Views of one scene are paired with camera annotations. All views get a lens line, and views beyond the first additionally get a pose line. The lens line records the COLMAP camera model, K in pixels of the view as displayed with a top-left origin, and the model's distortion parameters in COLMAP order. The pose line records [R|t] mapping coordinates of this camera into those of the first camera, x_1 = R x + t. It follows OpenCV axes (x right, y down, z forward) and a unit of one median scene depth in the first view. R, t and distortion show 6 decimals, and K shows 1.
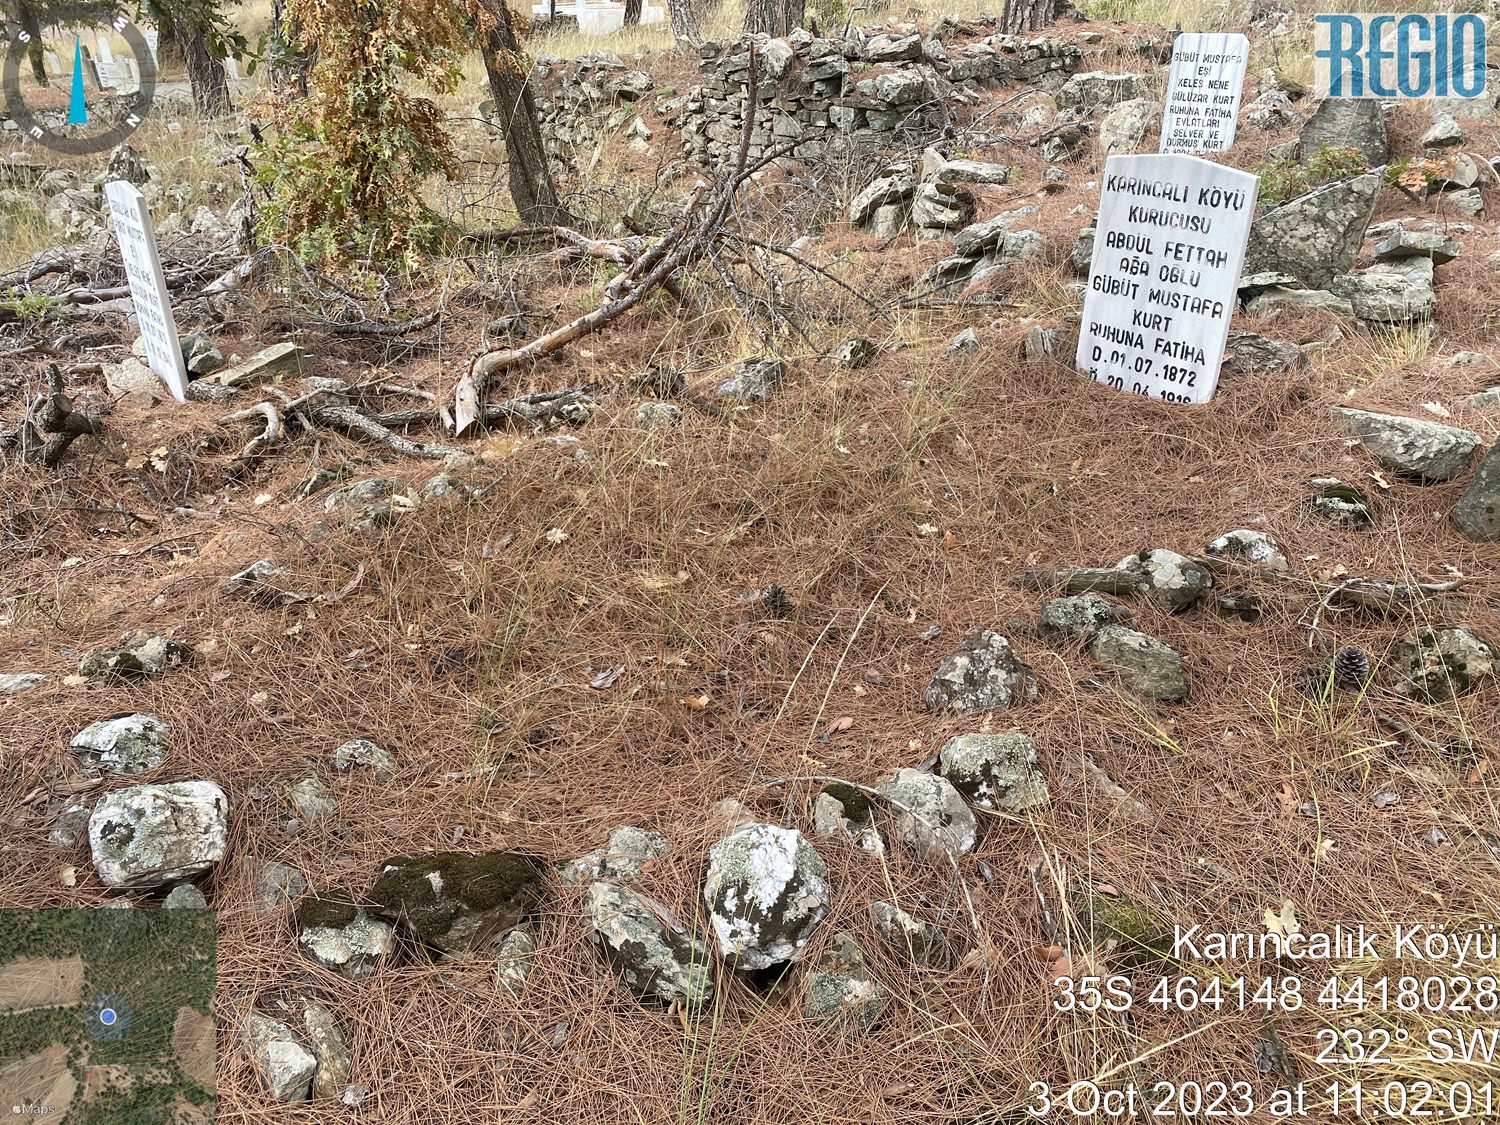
lens RADIAL K [[1138.1, 0, 751.8], [0, 1138.1, 555.5], [0, 0, 1]] dist [0.022726, -0.019407]
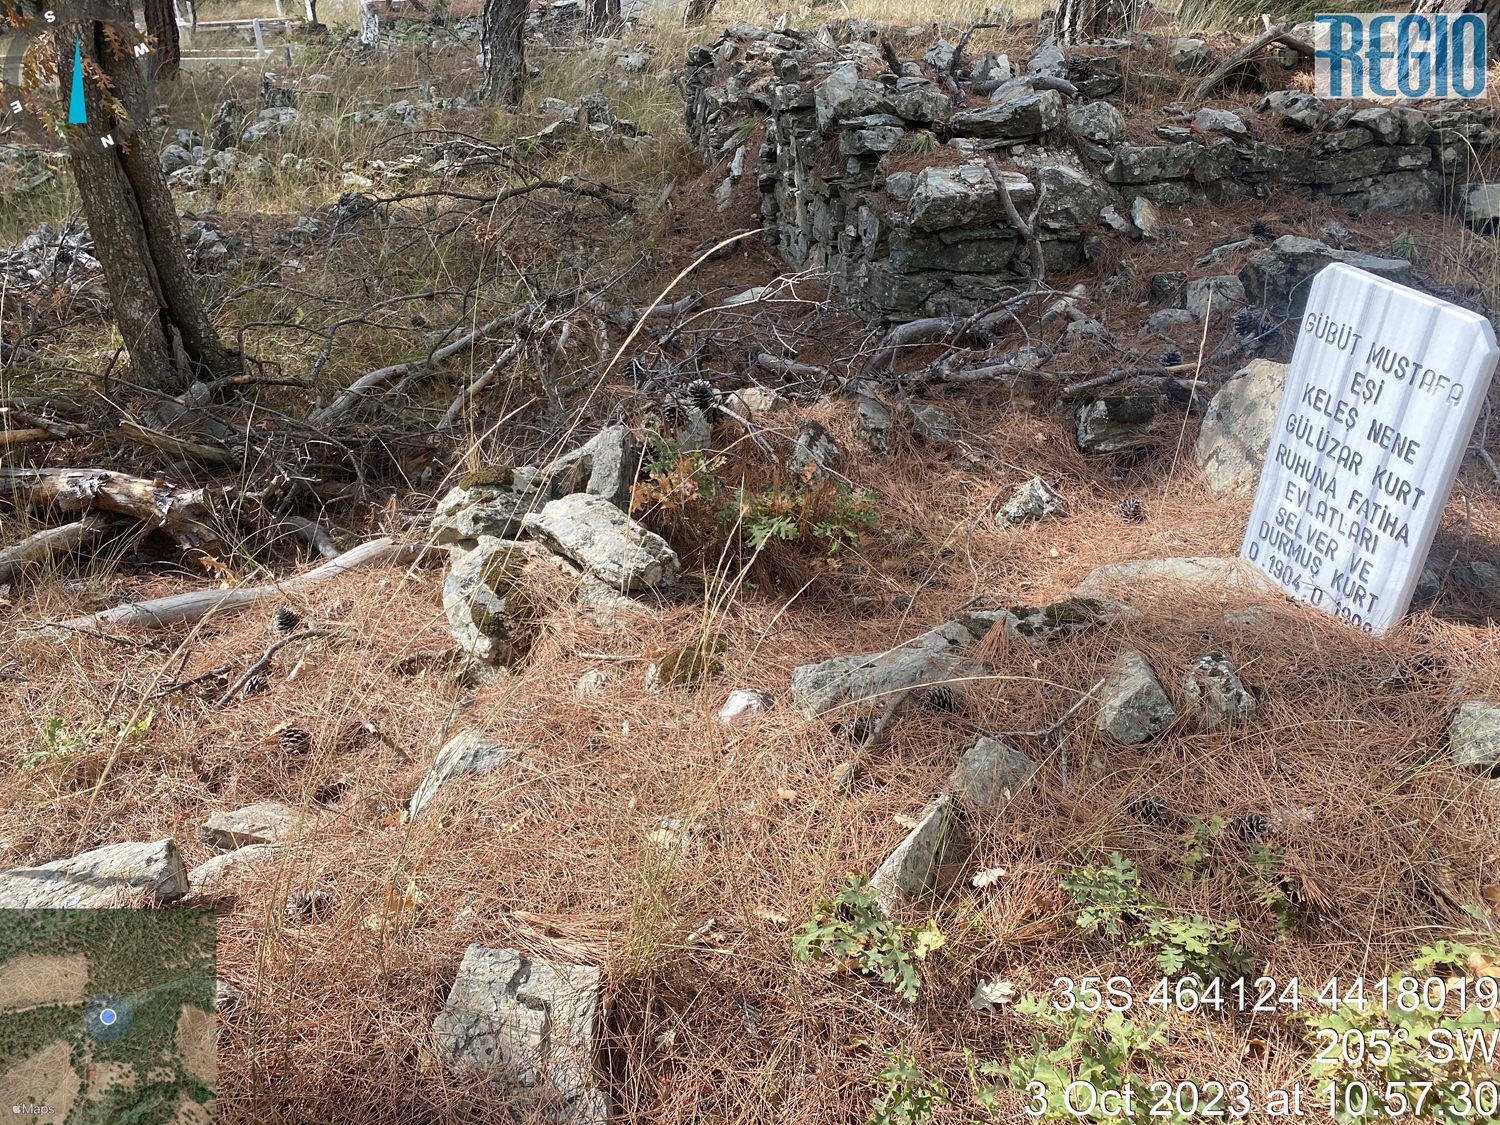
lens RADIAL K [[1138.1, 0, 743.1], [0, 1138.1, 563.3], [0, 0, 1]] dist [0.022726, -0.019407]
pose [[0.866619, 0.277259, -0.414848, 0.345585], [-0.243994, 0.960700, 0.132369, -0.330797], [0.435245, -0.013493, 0.900211, 0.547766]]
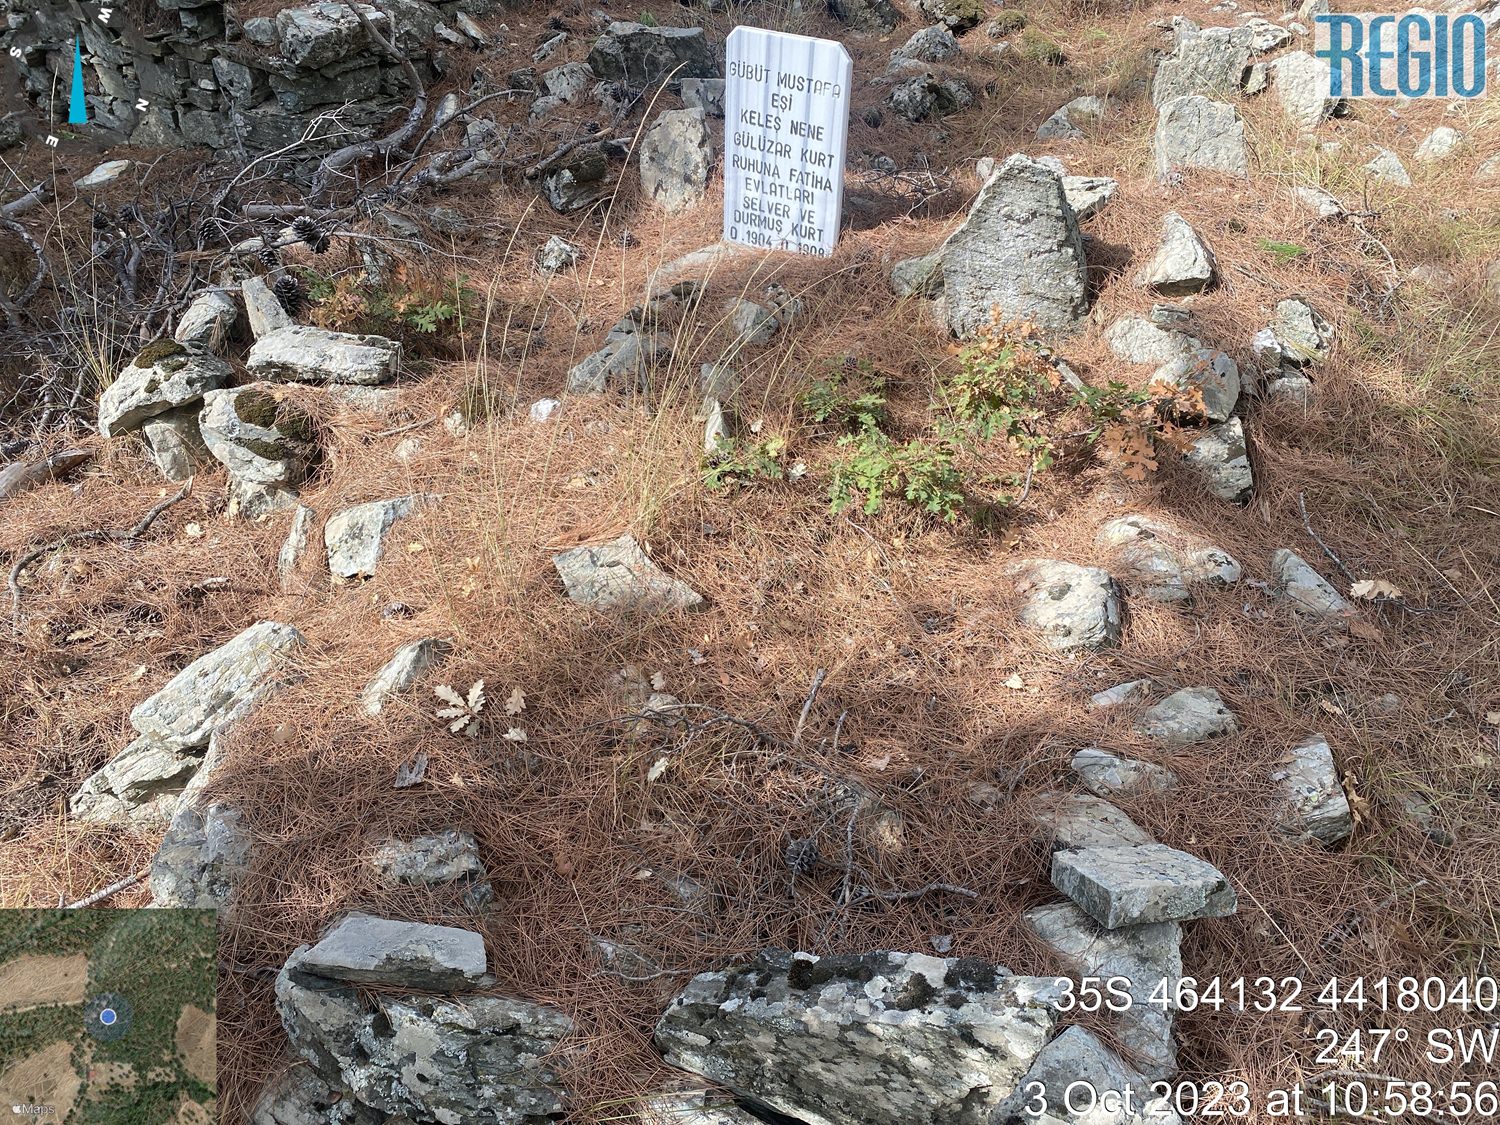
lens RADIAL K [[1138.1, 0, 758.4], [0, 1138.1, 557.6], [0, 0, 1]] dist [0.022726, -0.019407]
pose [[0.973488, -0.099368, 0.206028, 0.223280], [0.058622, 0.979012, 0.195192, -0.281591], [-0.221099, -0.177940, 0.958881, 0.394531]]
